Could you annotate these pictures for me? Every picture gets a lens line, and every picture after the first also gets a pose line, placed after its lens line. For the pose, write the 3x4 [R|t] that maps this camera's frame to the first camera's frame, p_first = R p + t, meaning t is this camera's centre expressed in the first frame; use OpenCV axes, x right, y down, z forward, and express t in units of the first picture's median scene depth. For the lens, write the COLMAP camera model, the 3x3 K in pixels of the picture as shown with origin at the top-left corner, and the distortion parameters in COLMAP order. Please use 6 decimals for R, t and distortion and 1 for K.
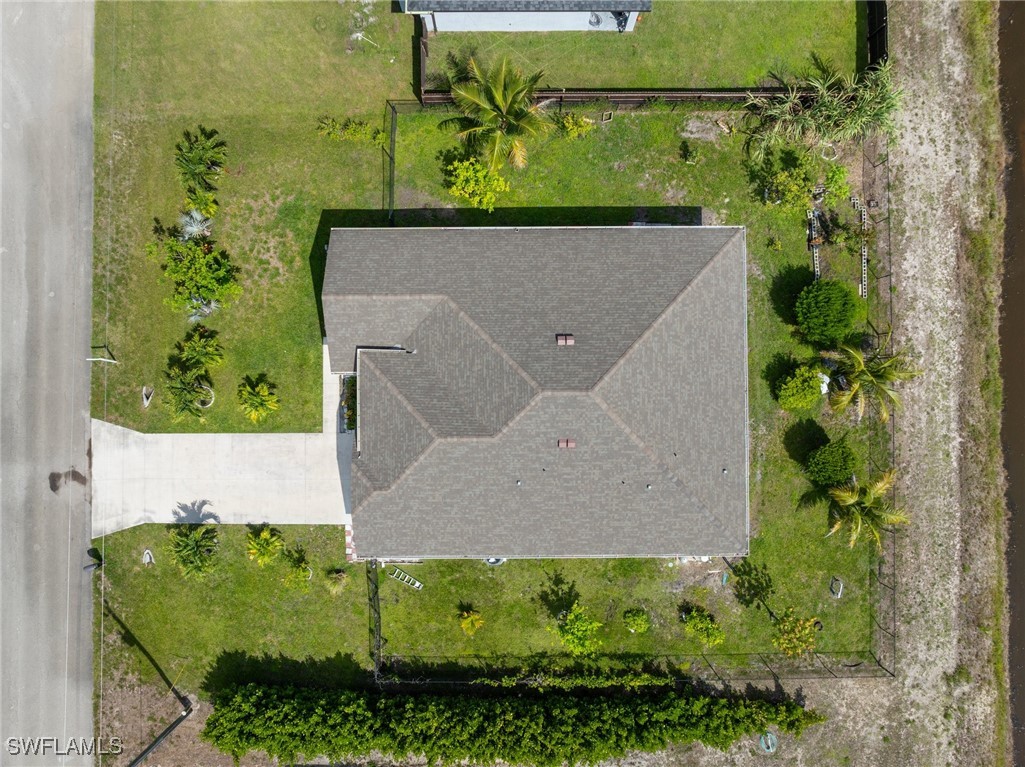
lens RADIAL K [[720.9, 0, 512.5], [0, 720.9, 383.5], [0, 0, 1]] dist [-0.047910, 0.004027]
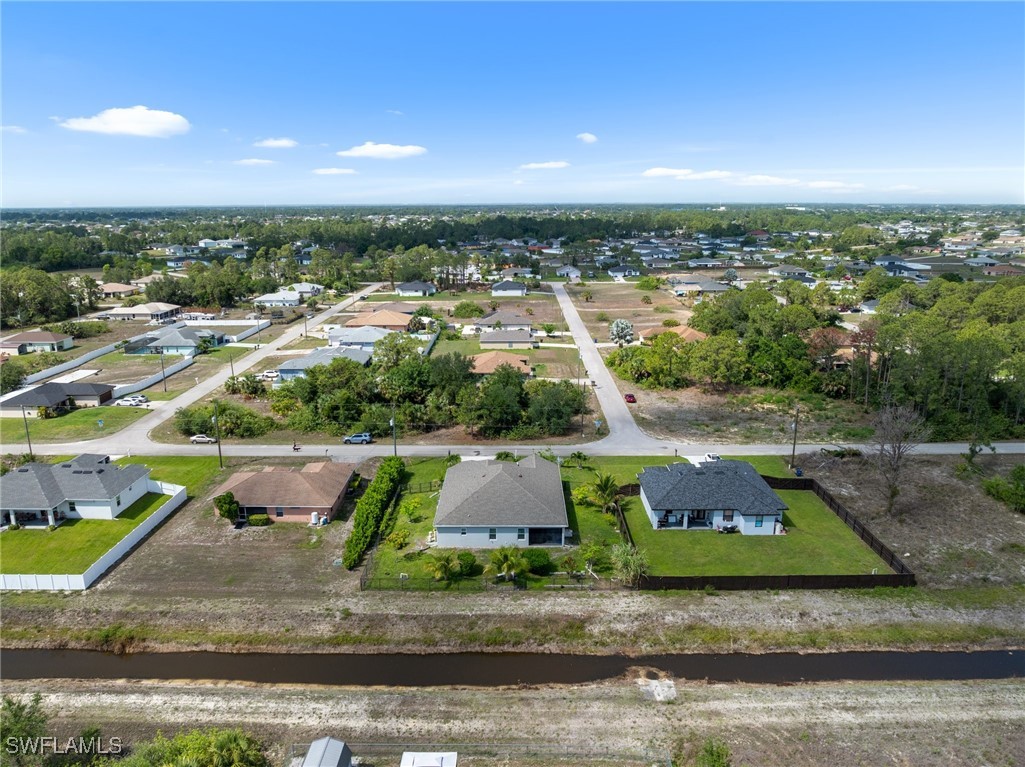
lens RADIAL K [[720.9, 0, 512.5], [0, 720.9, 383.5], [0, 0, 1]] dist [-0.047910, 0.004027]
pose [[-0.013824, 0.252832, -0.967412, 2.326408], [-0.999672, 0.017352, 0.018820, -0.078942], [0.021545, 0.967355, 0.252509, -0.077609]]
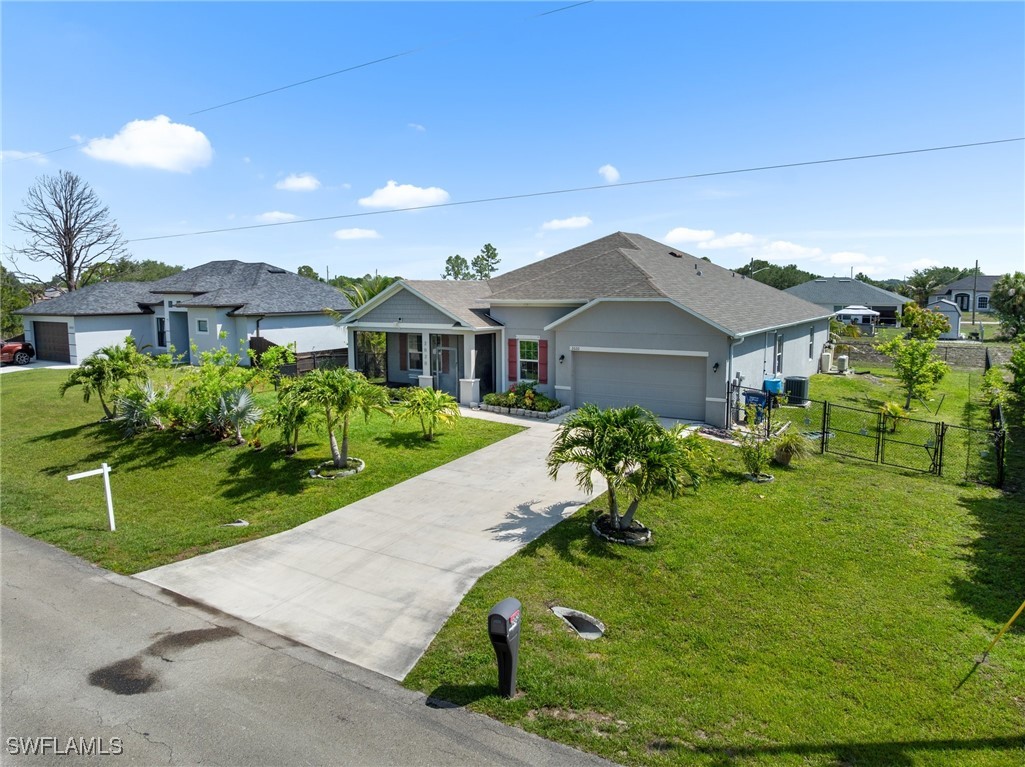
lens RADIAL K [[720.9, 0, 512.5], [0, 720.9, 383.5], [0, 0, 1]] dist [-0.047910, 0.004027]
pose [[0.543863, -0.119089, 0.830681, -0.767555], [0.839174, 0.076272, -0.538489, 0.377651], [0.000771, 0.989950, 0.141418, 0.865690]]
